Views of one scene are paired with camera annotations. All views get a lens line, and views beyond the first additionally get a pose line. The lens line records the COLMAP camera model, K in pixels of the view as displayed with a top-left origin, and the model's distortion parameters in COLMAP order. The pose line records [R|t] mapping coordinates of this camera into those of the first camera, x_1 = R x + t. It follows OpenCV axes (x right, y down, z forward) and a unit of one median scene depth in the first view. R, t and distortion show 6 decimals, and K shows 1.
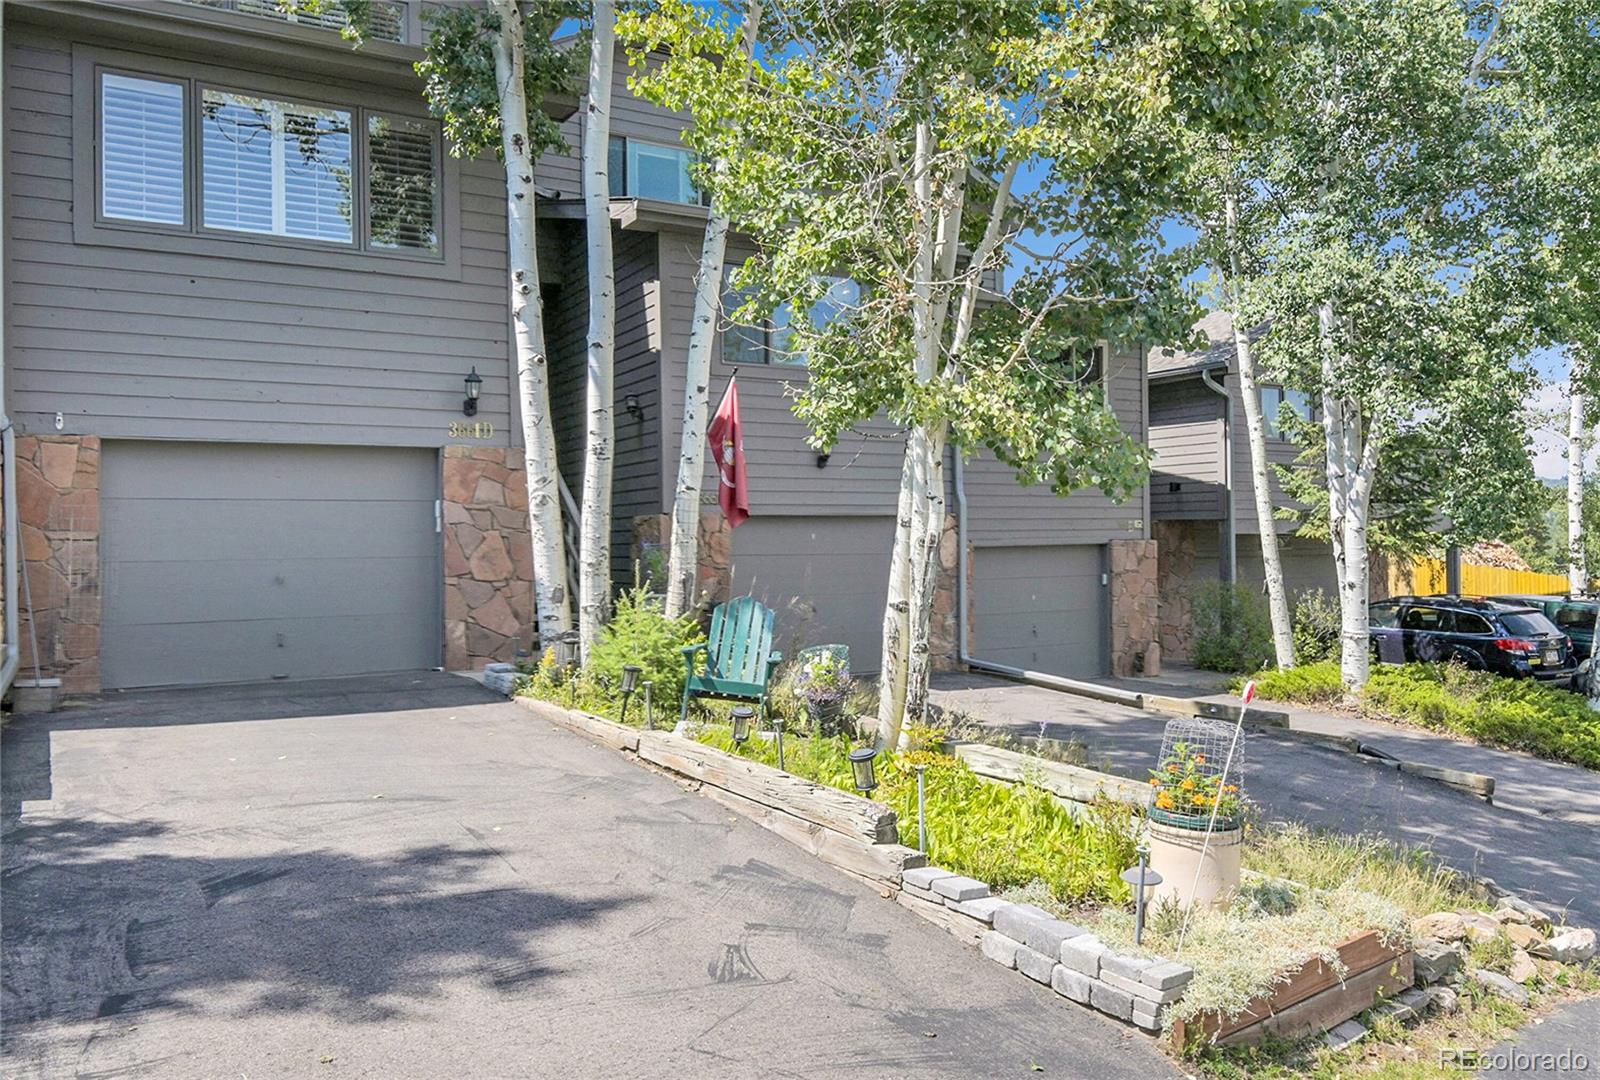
lens RADIAL K [[1144.2, 0, 800.0], [0, 1144.2, 540.0], [0, 0, 1]] dist [0.075349, -0.085671]
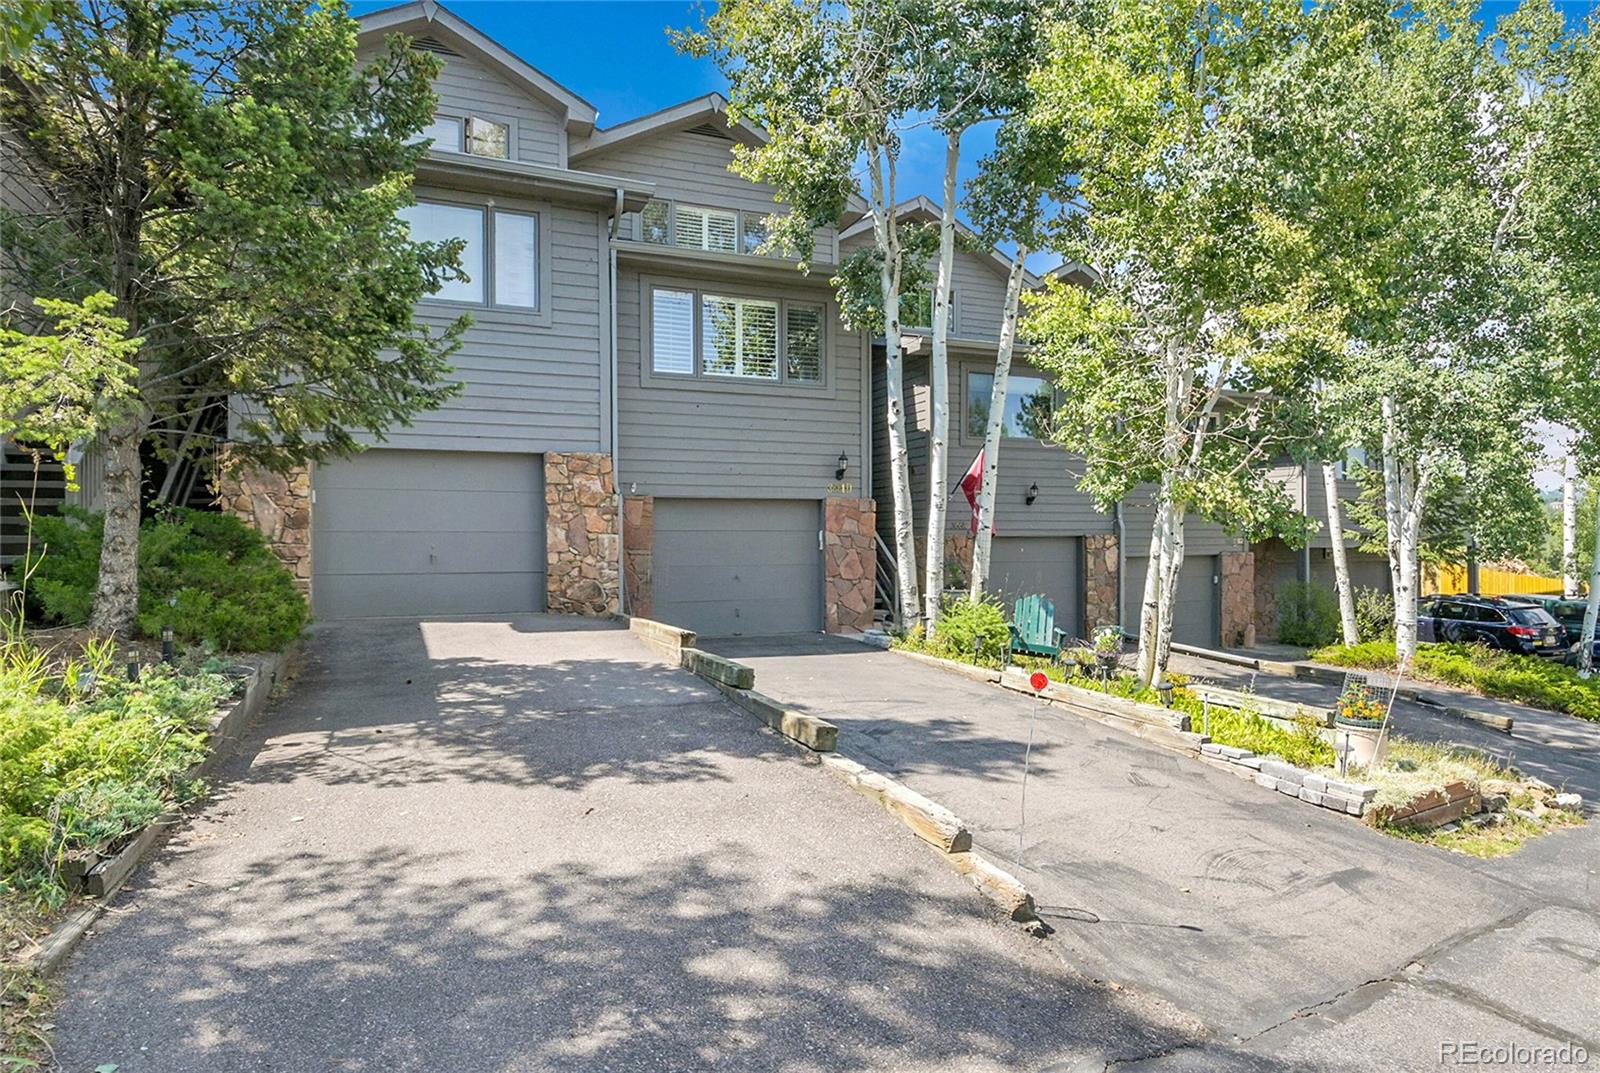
lens RADIAL K [[882.2, 0, 800.0], [0, 882.2, 536.5], [0, 0, 1]] dist [0.037849, -0.044327]
pose [[0.992068, 0.009789, -0.125323, -0.160500], [-0.009516, 0.999951, 0.002777, -0.025589], [0.125344, -0.001563, 0.992112, -0.232907]]
